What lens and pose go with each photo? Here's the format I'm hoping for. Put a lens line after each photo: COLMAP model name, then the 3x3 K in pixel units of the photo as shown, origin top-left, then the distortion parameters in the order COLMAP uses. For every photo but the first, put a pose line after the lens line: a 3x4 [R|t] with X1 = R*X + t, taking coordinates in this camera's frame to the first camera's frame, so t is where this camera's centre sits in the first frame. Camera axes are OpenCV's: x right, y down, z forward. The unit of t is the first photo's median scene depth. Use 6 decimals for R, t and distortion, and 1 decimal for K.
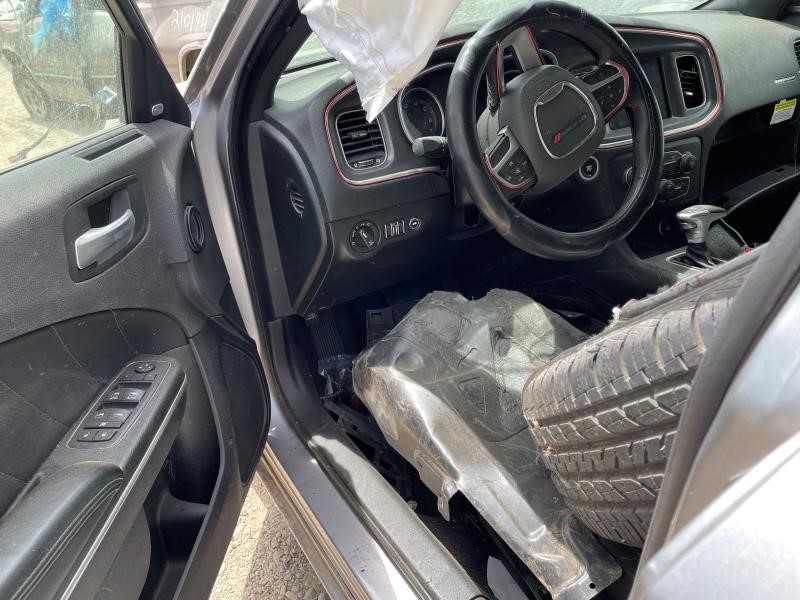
lens RADIAL K [[608.9, 0, 399.9], [0, 608.9, 299.3], [0, 0, 1]] dist [0.045262, -0.000225]
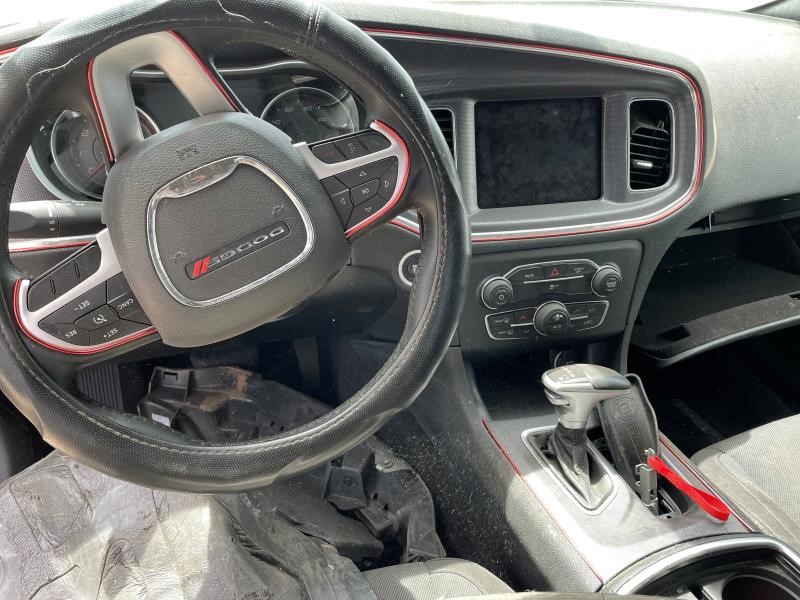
lens RADIAL K [[608.9, 0, 399.8], [0, 608.9, 300.1], [0, 0, 1]] dist [0.045262, -0.000225]
pose [[0.970196, 0.204654, -0.129752, 0.358459], [-0.189860, 0.974724, 0.117759, -0.239805], [0.150572, -0.089615, 0.984529, 0.383019]]
